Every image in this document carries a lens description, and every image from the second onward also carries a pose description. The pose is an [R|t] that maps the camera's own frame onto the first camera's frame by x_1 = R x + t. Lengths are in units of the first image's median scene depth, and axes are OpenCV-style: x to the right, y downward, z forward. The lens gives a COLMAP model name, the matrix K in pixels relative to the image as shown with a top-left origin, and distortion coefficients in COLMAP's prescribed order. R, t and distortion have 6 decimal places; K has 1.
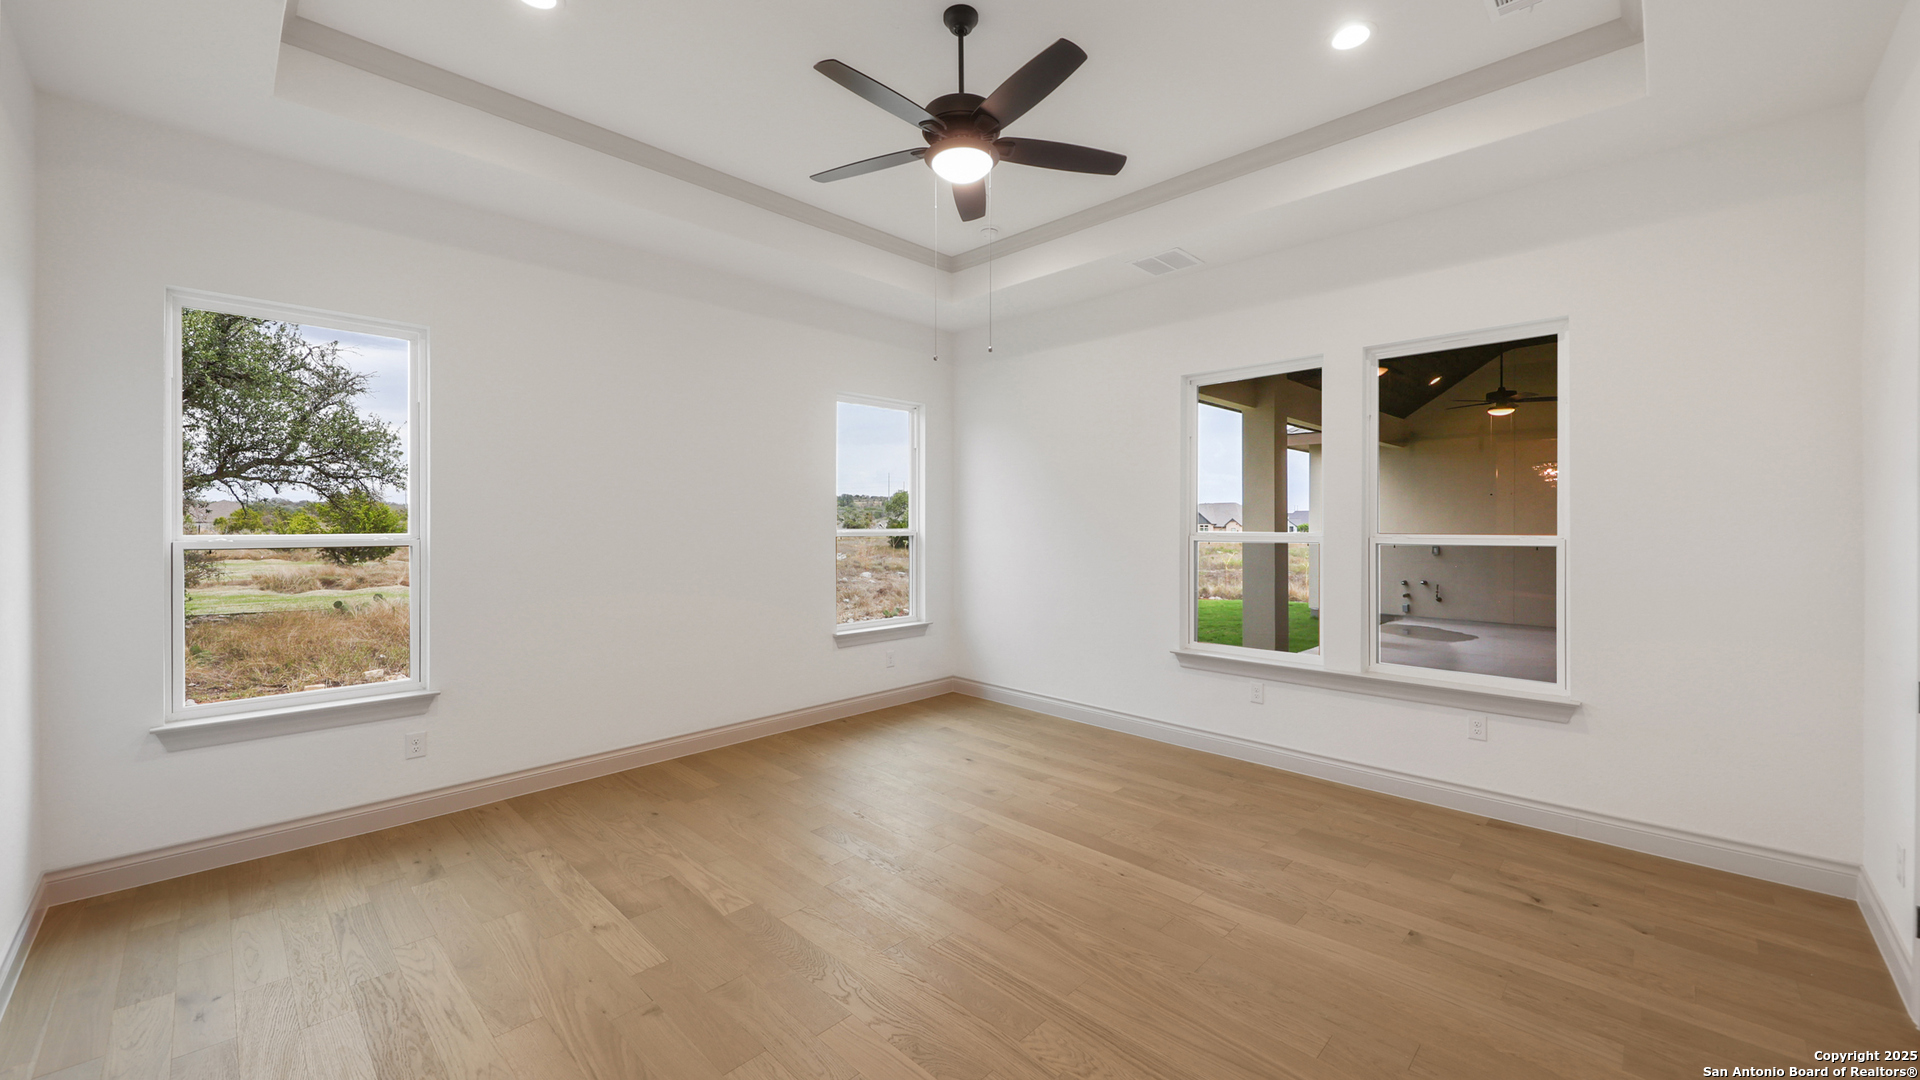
lens RADIAL K [[739.0, 0, 960.0], [0, 739.0, 540.0], [0, 0, 1]] dist [0.009180, -0.000223]
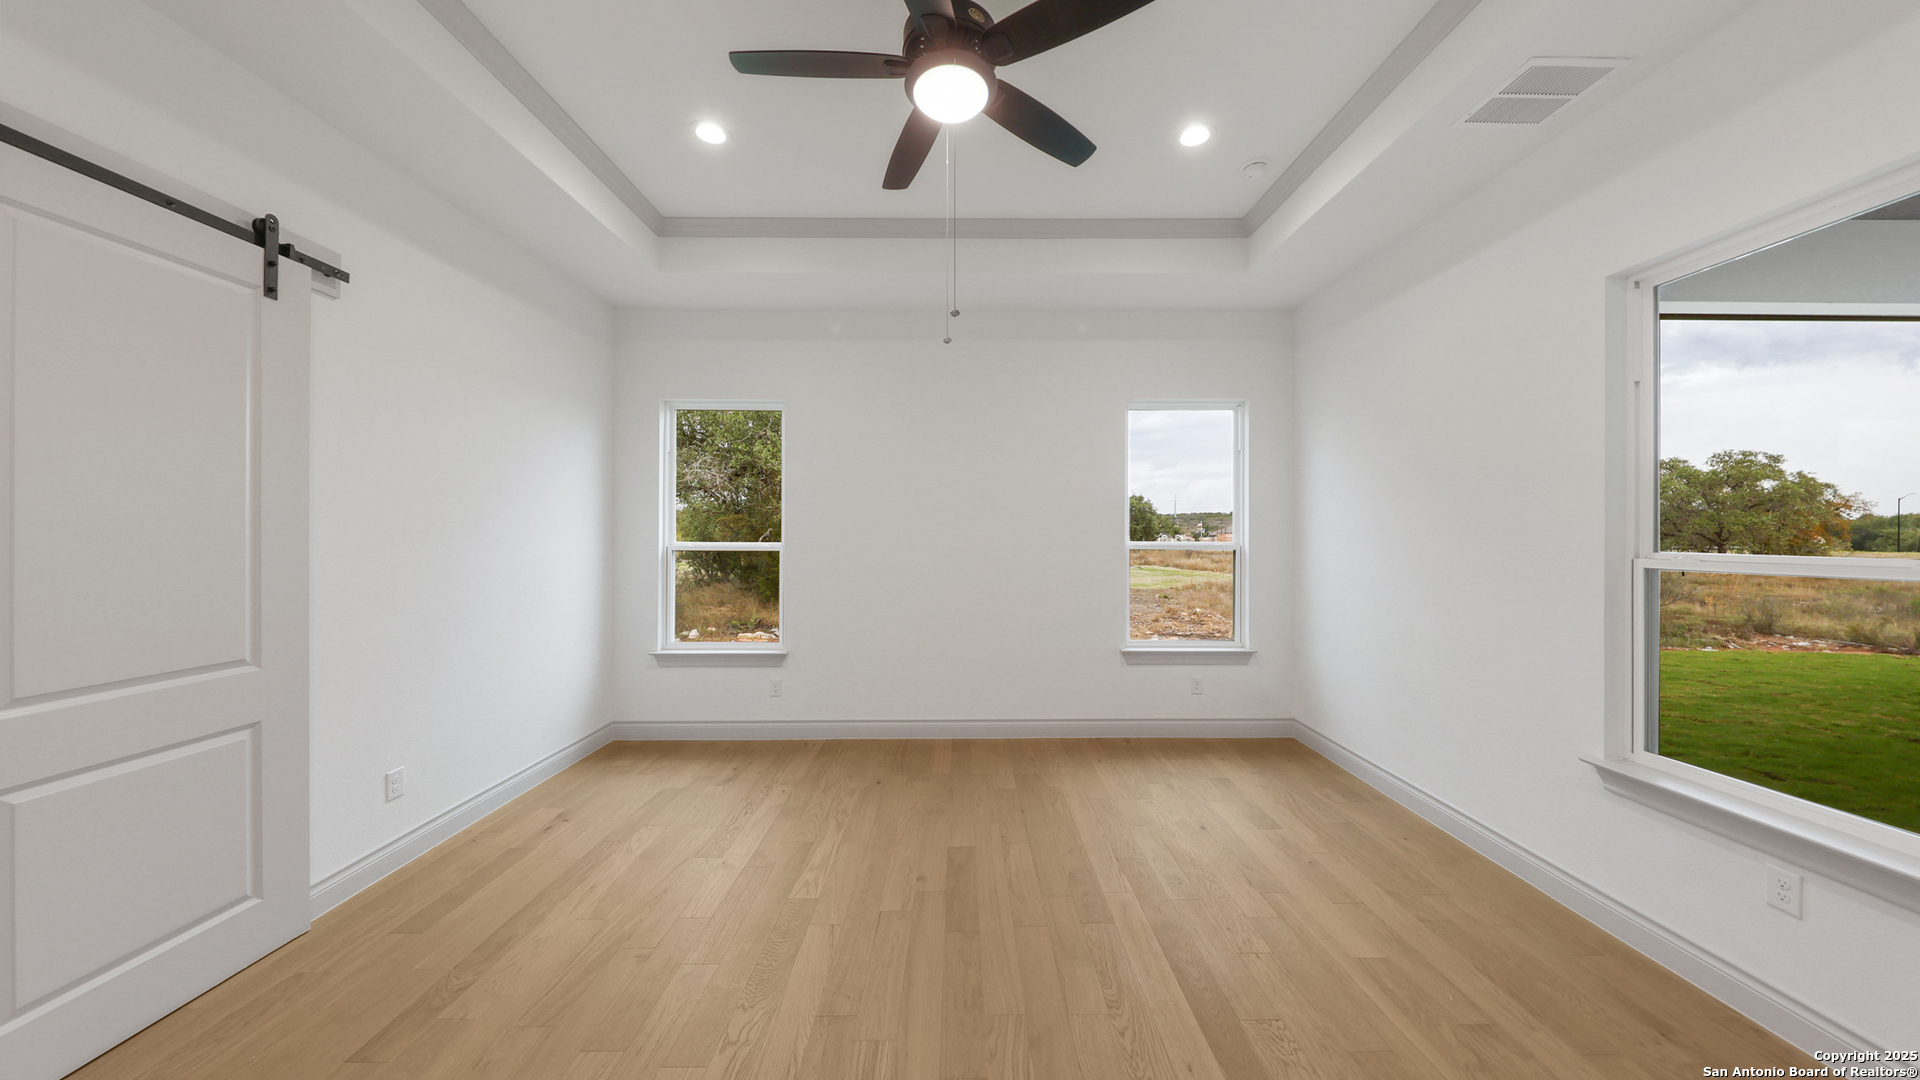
lens RADIAL K [[613.1, 0, 960.0], [0, 613.1, 540.0], [0, 0, 1]] dist [0.014829, -0.006177]
pose [[0.700868, 0.006317, -0.713263, 0.316464], [-0.017901, 0.999802, -0.008735, -0.007595], [0.713066, 0.018890, 0.700842, 0.343949]]
